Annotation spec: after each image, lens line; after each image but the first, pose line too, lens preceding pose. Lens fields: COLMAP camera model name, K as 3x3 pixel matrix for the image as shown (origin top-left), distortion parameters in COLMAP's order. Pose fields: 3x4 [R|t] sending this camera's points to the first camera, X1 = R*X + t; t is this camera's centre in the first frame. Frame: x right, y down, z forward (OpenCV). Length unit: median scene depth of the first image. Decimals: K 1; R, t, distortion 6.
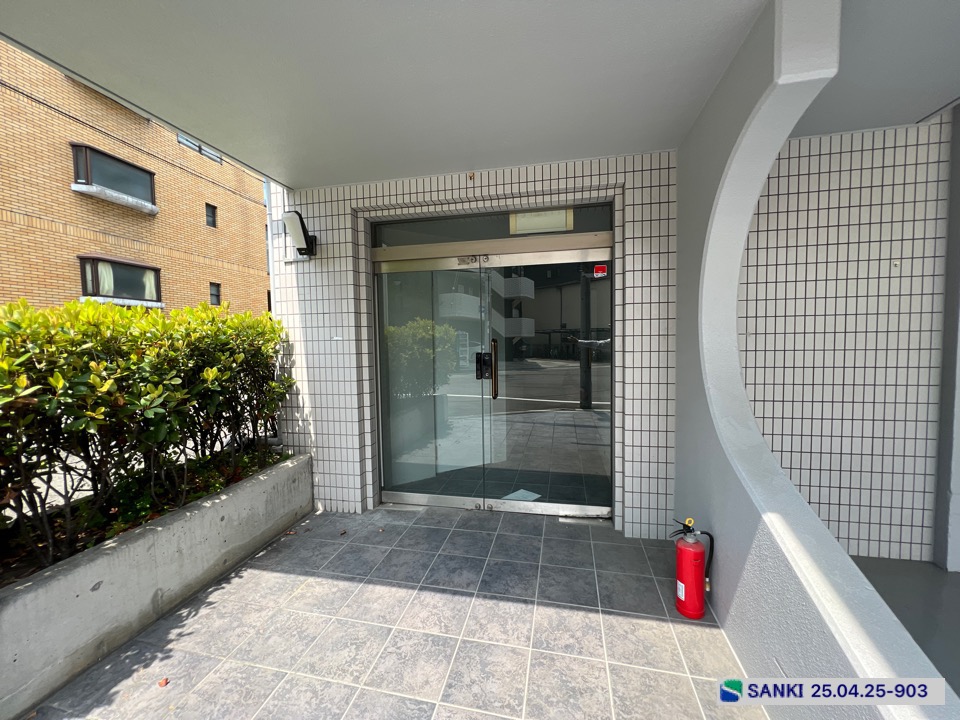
lens RADIAL K [[386.3, 0, 480.1], [0, 386.3, 361.7], [0, 0, 1]] dist [-0.002394, 0.000400]
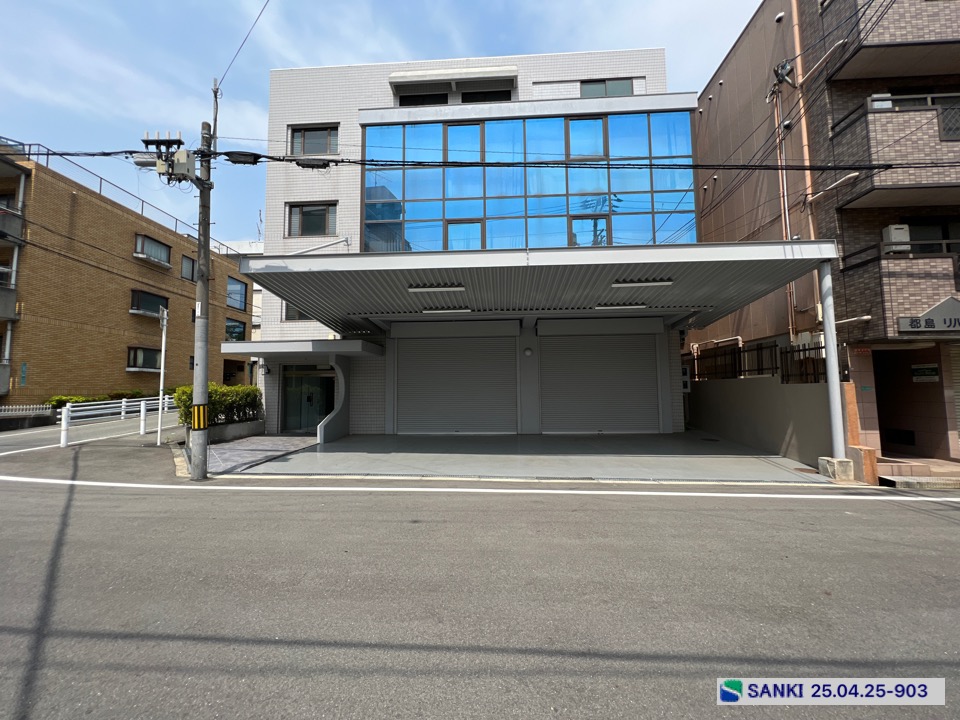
lens RADIAL K [[386.3, 0, 482.0], [0, 386.3, 362.3], [0, 0, 1]] dist [-0.002394, 0.000400]
pose [[0.988029, 0.020267, 0.152930, 1.261255], [0.000141, 0.991214, -0.132269, 0.176985], [-0.154267, 0.130707, 0.979345, -3.618469]]
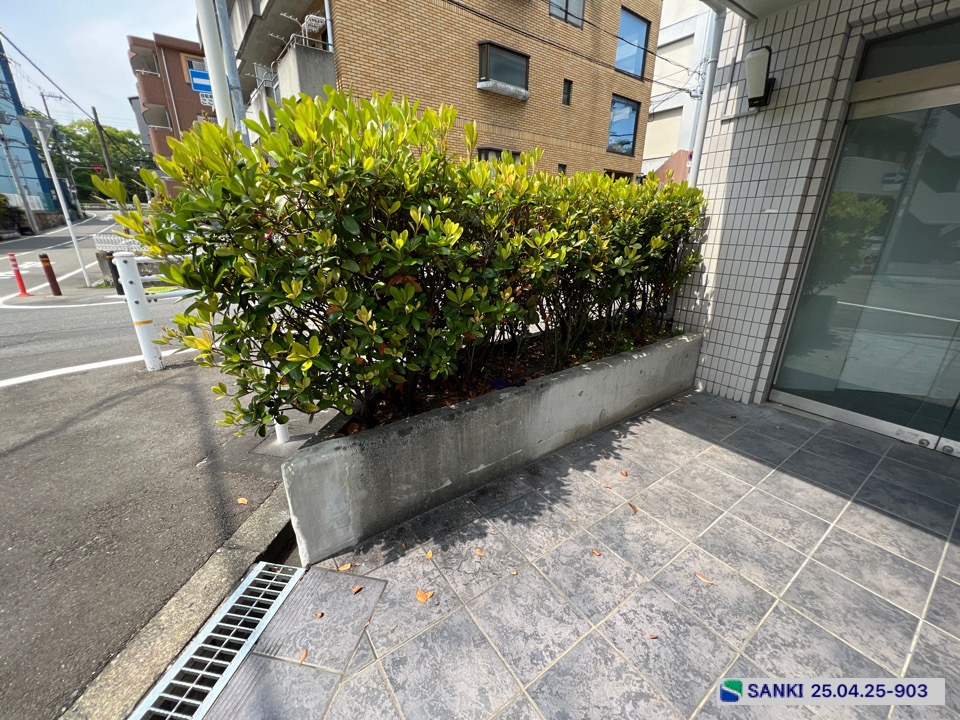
lens RADIAL K [[386.3, 0, 481.5], [0, 386.3, 361.6], [0, 0, 1]] dist [-0.002394, 0.000400]
pose [[0.742251, 0.243463, -0.624331, -0.224873], [-0.059100, 0.951820, 0.300907, 0.039200], [0.667510, -0.186451, 0.720879, -0.123022]]
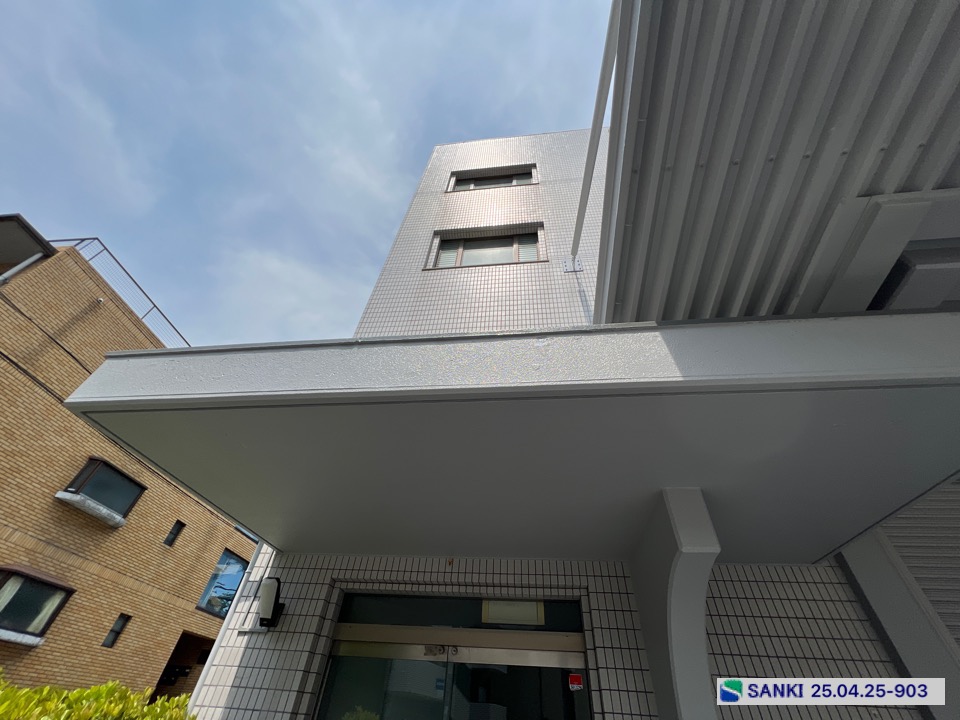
lens RADIAL K [[386.3, 0, 480.4], [0, 386.3, 360.8], [0, 0, 1]] dist [-0.002394, 0.000400]
pose [[0.993219, 0.115377, 0.014306, -0.017511], [-0.067517, 0.672591, -0.736928, -0.051500], [-0.094647, 0.730965, 0.675820, -0.157127]]
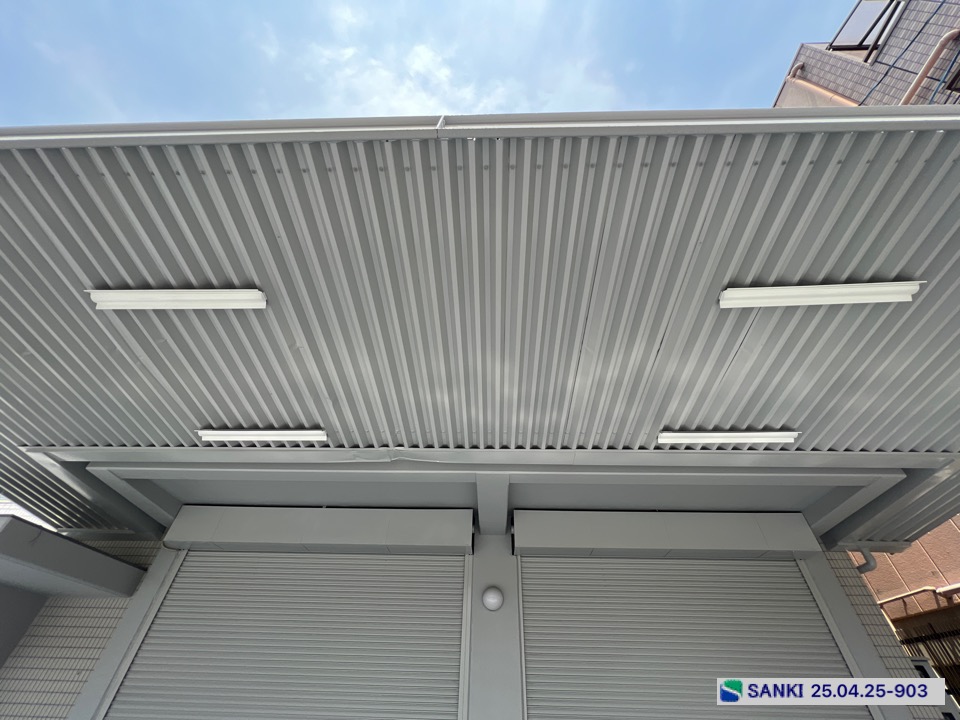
lens RADIAL K [[386.3, 0, 480.2], [0, 386.3, 360.4], [0, 0, 1]] dist [-0.002394, 0.000400]
pose [[0.982107, 0.154928, 0.107062, 1.999203], [-0.029967, 0.689832, -0.723349, 0.010716], [-0.185922, 0.707198, 0.682132, -1.466614]]
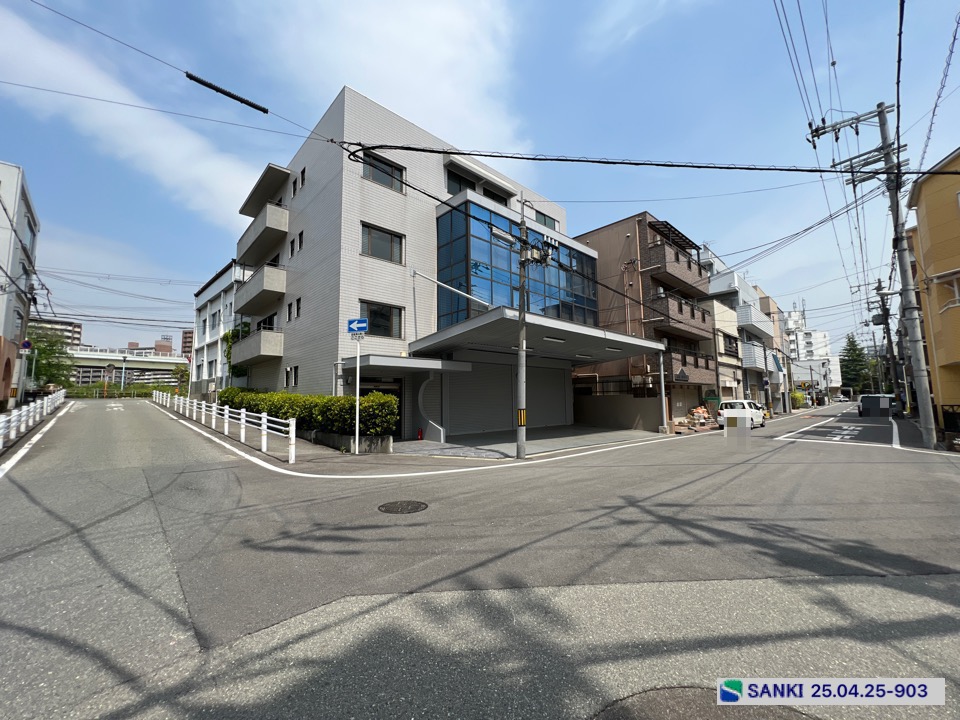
lens RADIAL K [[386.3, 0, 481.6], [0, 386.3, 361.2], [0, 0, 1]] dist [-0.002394, 0.000400]
pose [[0.569028, 0.095235, 0.816785, -3.160073], [0.048188, 0.987702, -0.148735, 0.195656], [-0.820905, 0.123994, 0.557441, -2.729193]]
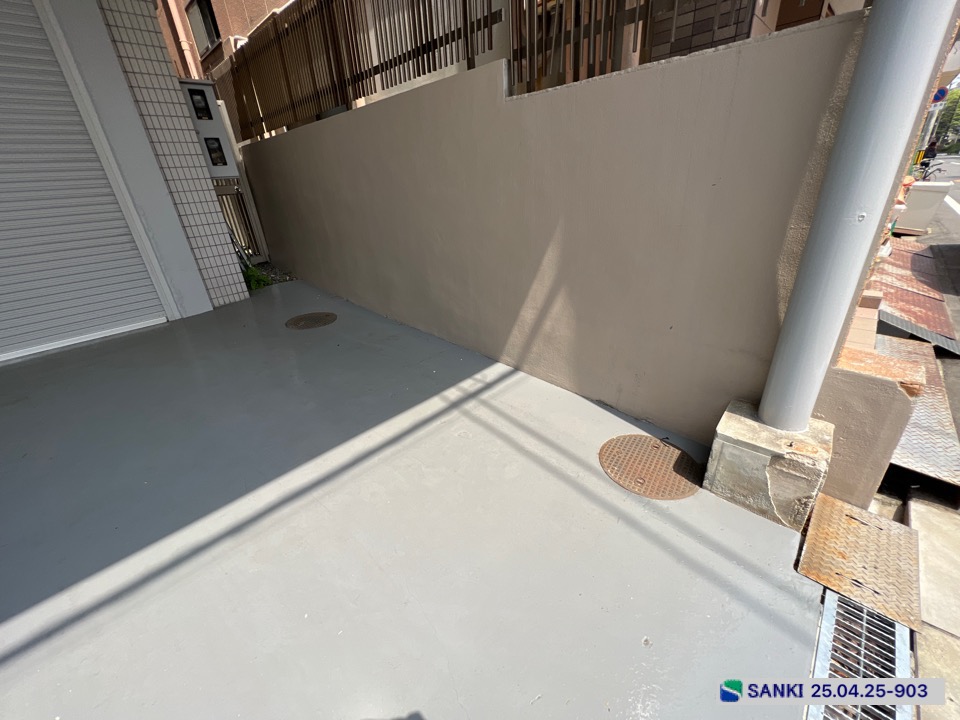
lens RADIAL K [[386.3, 0, 476.9], [0, 386.3, 364.0], [0, 0, 1]] dist [-0.002394, 0.000400]
pose [[0.531514, -0.380555, 0.756750, 3.230752], [0.107647, 0.916499, 0.385281, 0.123561], [-0.840181, -0.123320, 0.528098, -1.435095]]
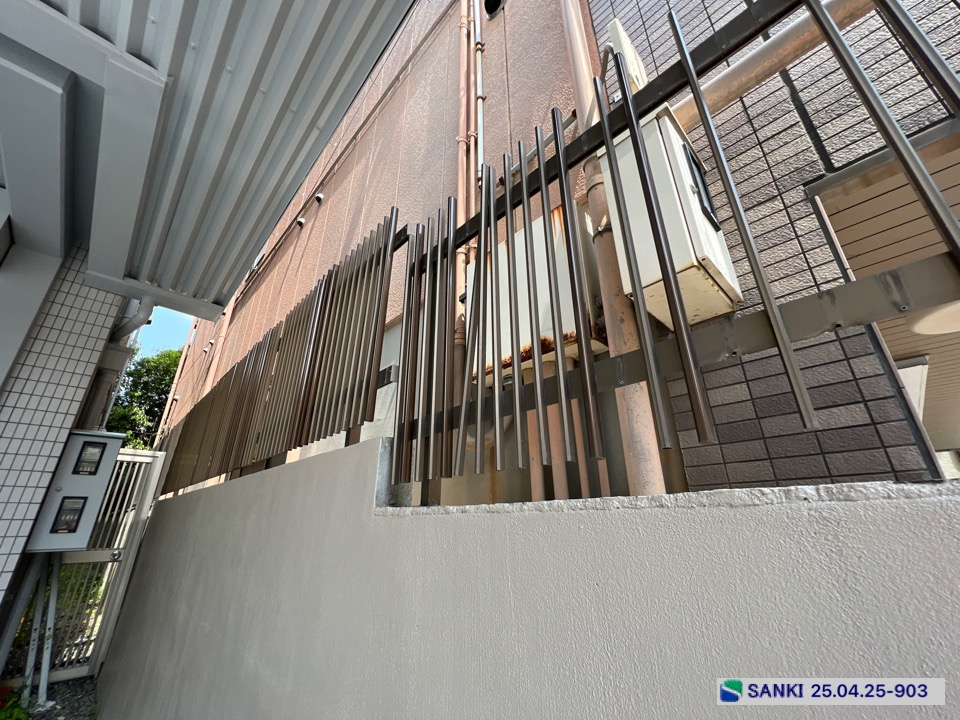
lens RADIAL K [[386.3, 0, 482.6], [0, 386.3, 356.2], [0, 0, 1]] dist [-0.002394, 0.000400]
pose [[0.561051, 0.329722, 0.759279, 3.784194], [0.051841, 0.901450, -0.429768, -0.029150], [-0.826156, 0.280484, 0.488666, -1.274453]]
